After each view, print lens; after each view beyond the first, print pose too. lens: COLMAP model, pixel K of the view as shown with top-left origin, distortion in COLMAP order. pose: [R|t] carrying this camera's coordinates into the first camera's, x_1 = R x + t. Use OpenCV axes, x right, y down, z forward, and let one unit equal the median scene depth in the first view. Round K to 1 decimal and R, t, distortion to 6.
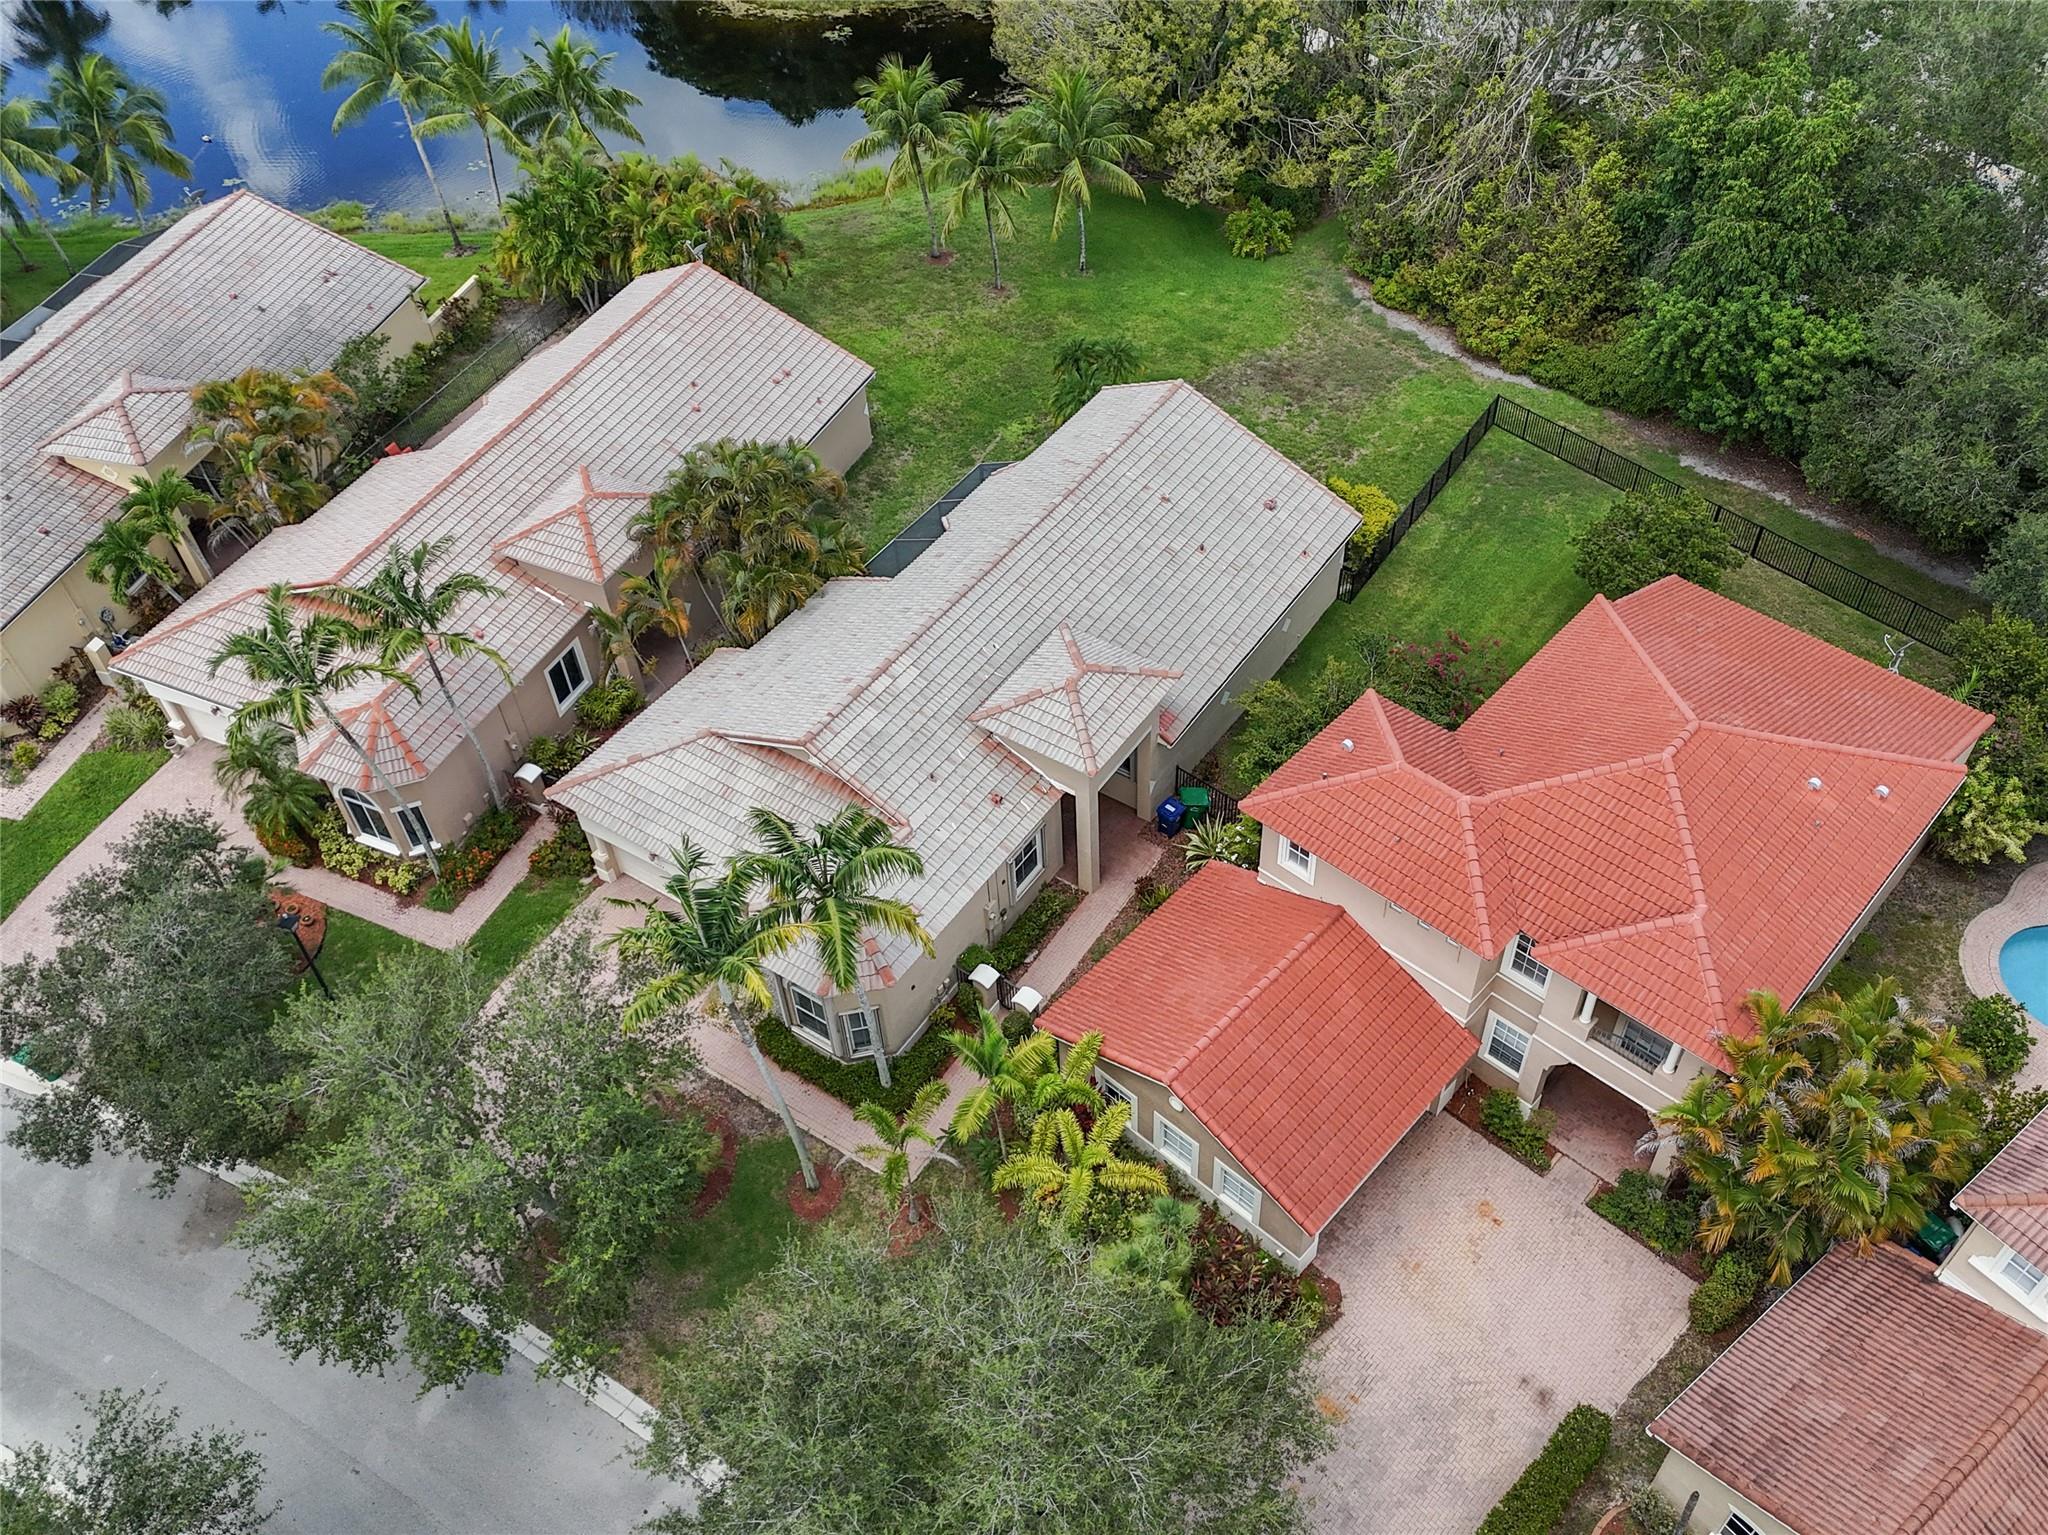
lens RADIAL K [[1605.7, 0, 1024.1], [0, 1605.7, 693.1], [0, 0, 1]] dist [0.006342, -0.002863]
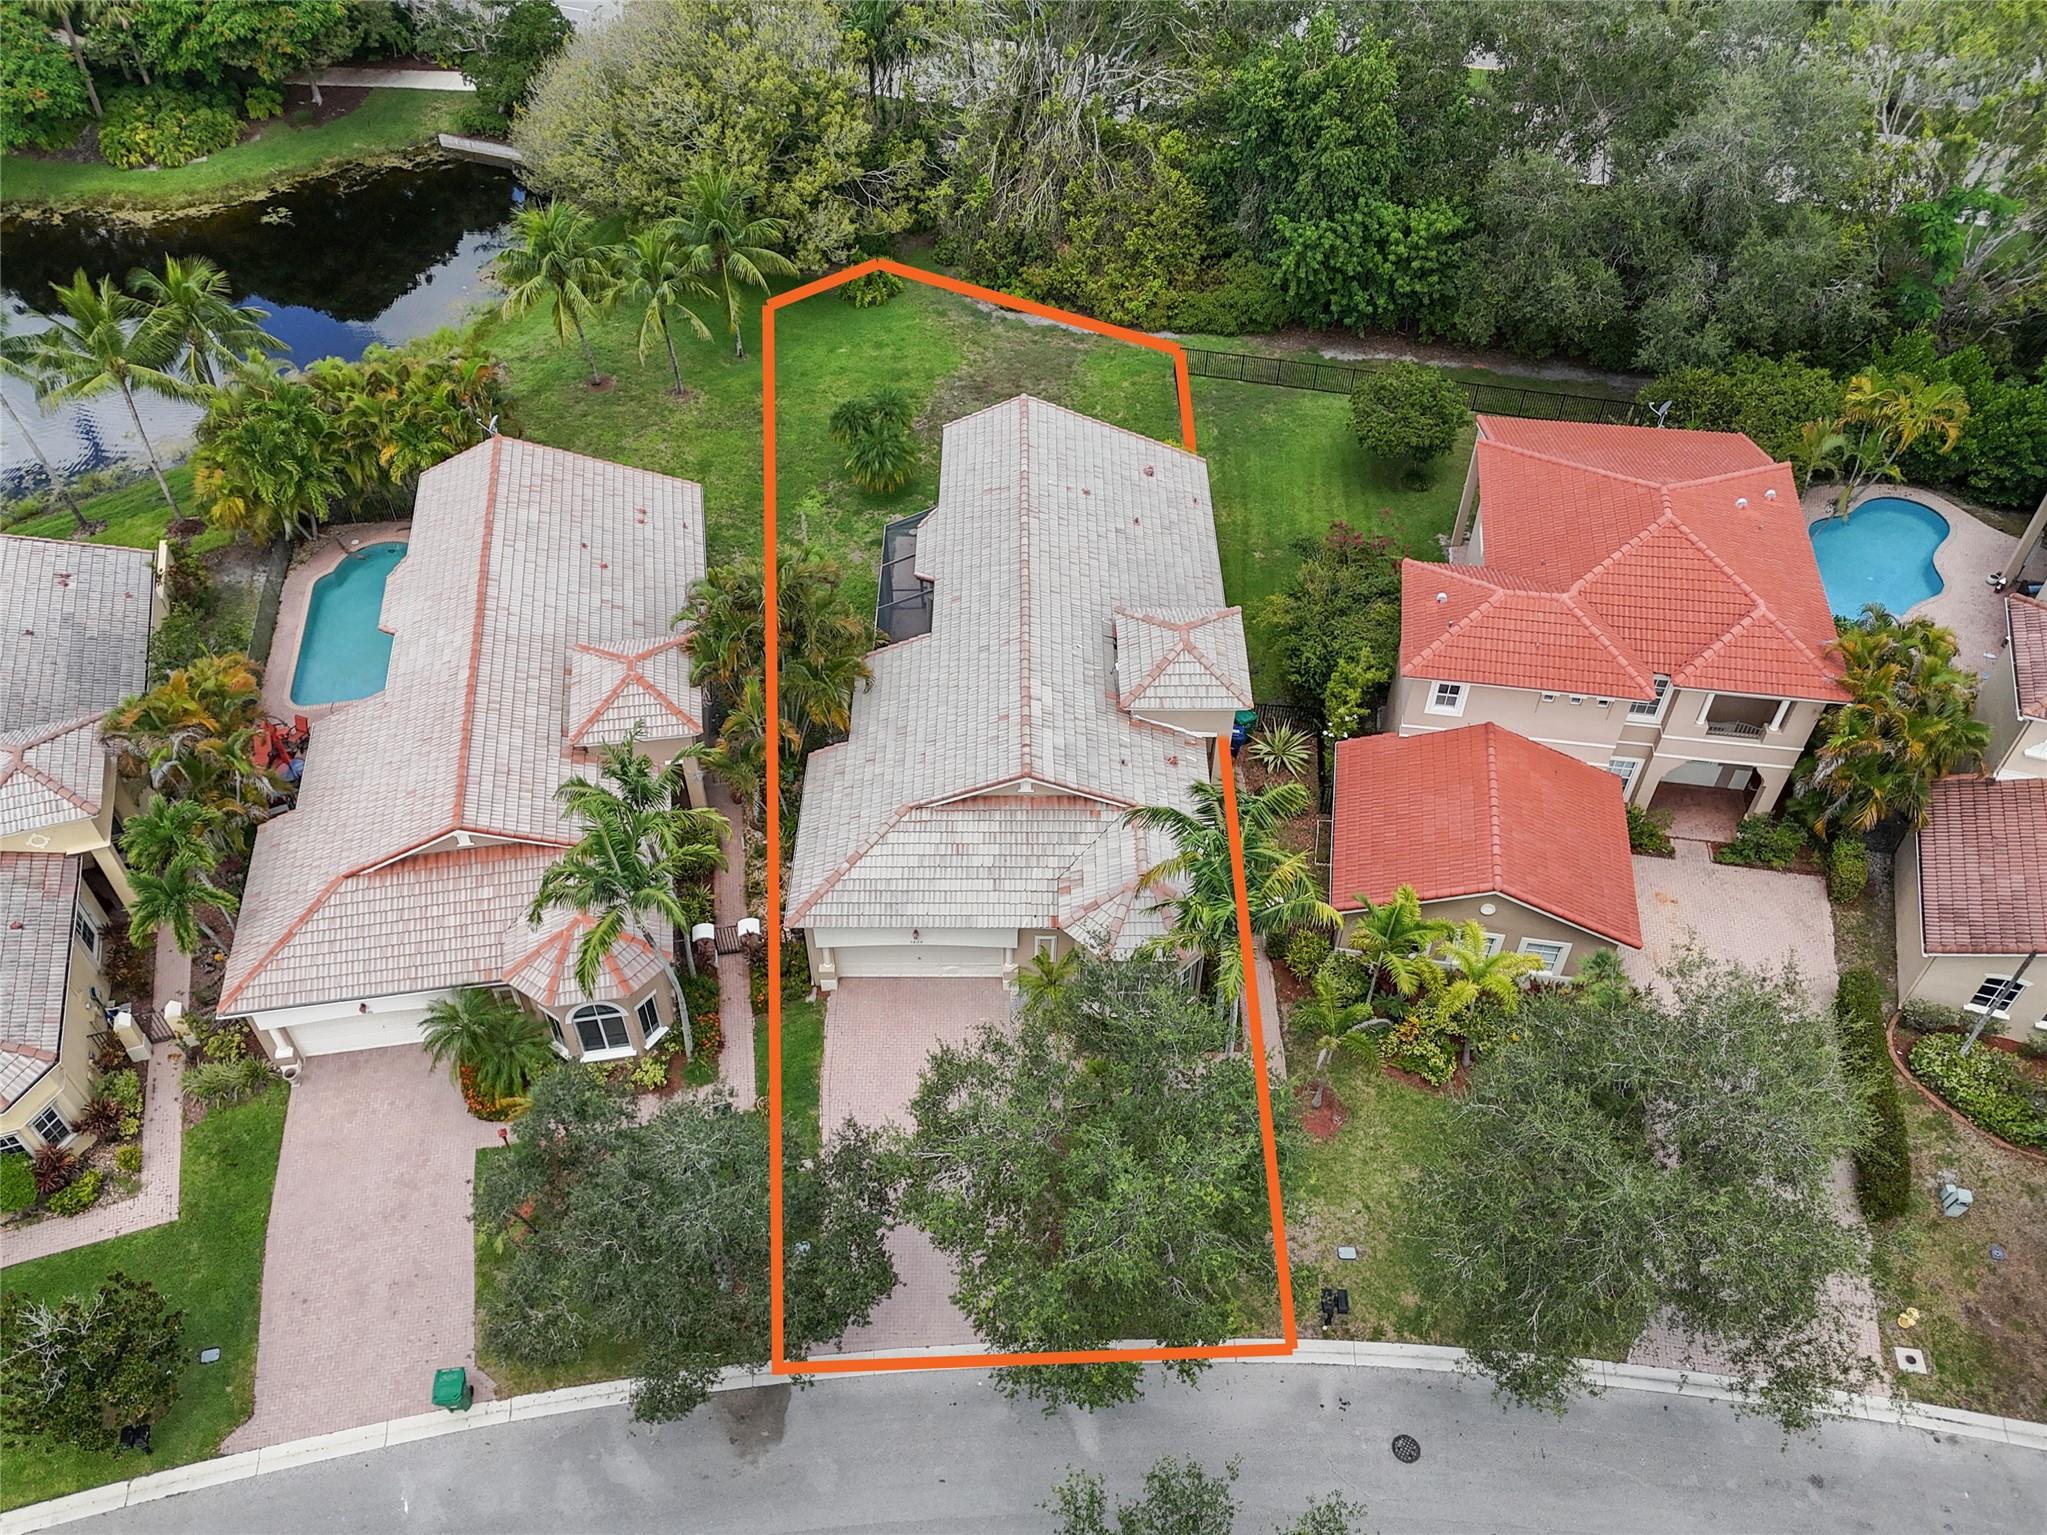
lens RADIAL K [[1533.7, 0, 1023.5], [0, 1533.7, 767.5], [0, 0, 1]] dist [0.012218, 0.005835]
pose [[0.856744, -0.372879, 0.356301, -0.351193], [0.368126, 0.925984, 0.083889, -0.041946], [-0.361209, 0.059292, 0.930598, 0.019981]]
